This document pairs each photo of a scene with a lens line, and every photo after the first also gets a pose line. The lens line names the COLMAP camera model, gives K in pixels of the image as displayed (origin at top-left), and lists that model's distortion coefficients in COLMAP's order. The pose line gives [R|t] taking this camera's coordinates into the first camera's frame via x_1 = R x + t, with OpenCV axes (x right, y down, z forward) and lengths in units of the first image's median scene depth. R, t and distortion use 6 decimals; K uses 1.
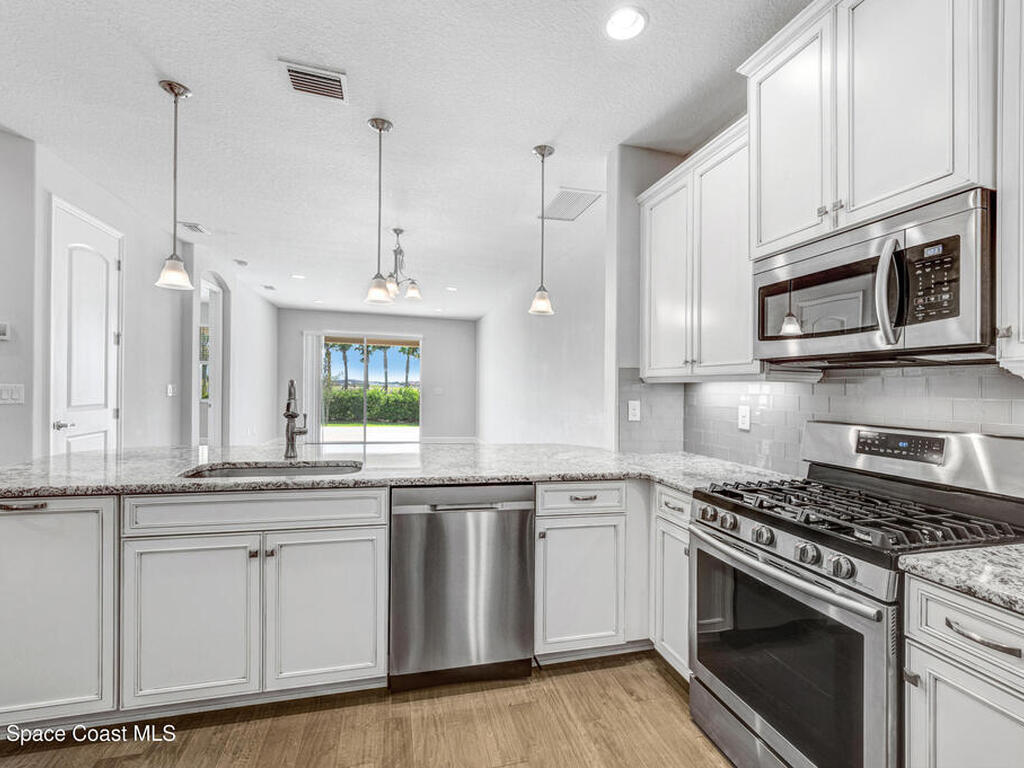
lens RADIAL K [[442.1, 0, 521.2], [0, 442.1, 411.0], [0, 0, 1]] dist [-0.001217, -0.000179]
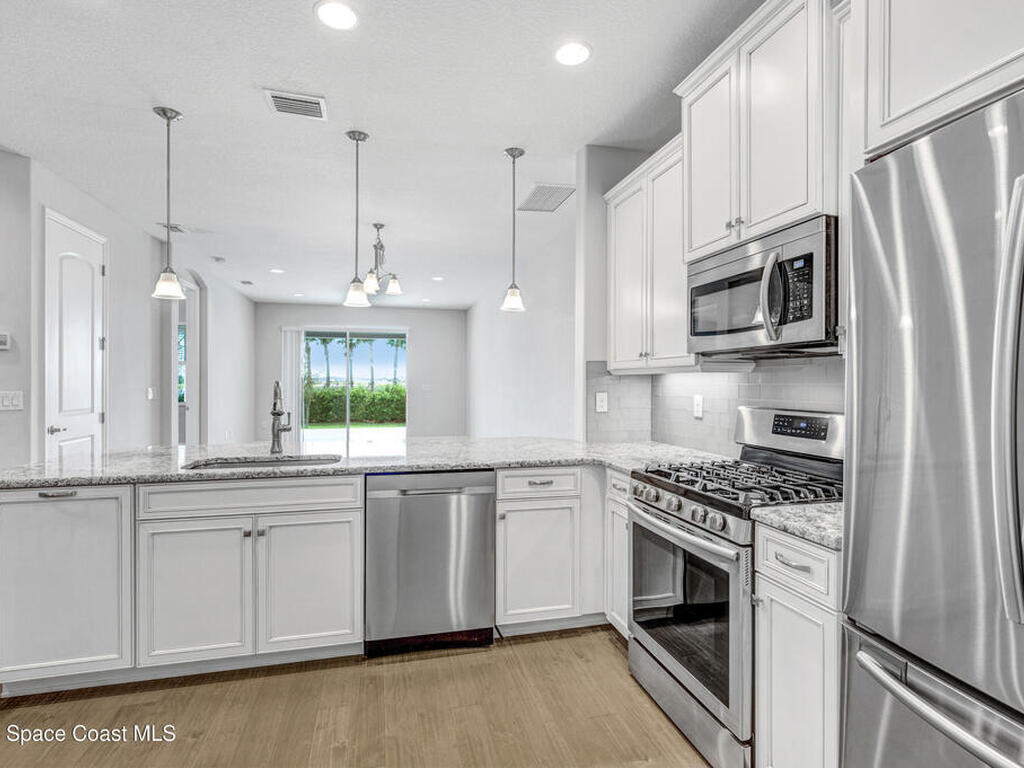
lens RADIAL K [[515.9, 0, 512.0], [0, 515.9, 384.0], [0, 0, 1]] dist [-0.000787, -0.000035]
pose [[0.999087, -0.025160, -0.034526, 0.126135], [0.023525, 0.998619, -0.046977, 0.011881], [0.035660, 0.046122, 0.998299, -0.302683]]
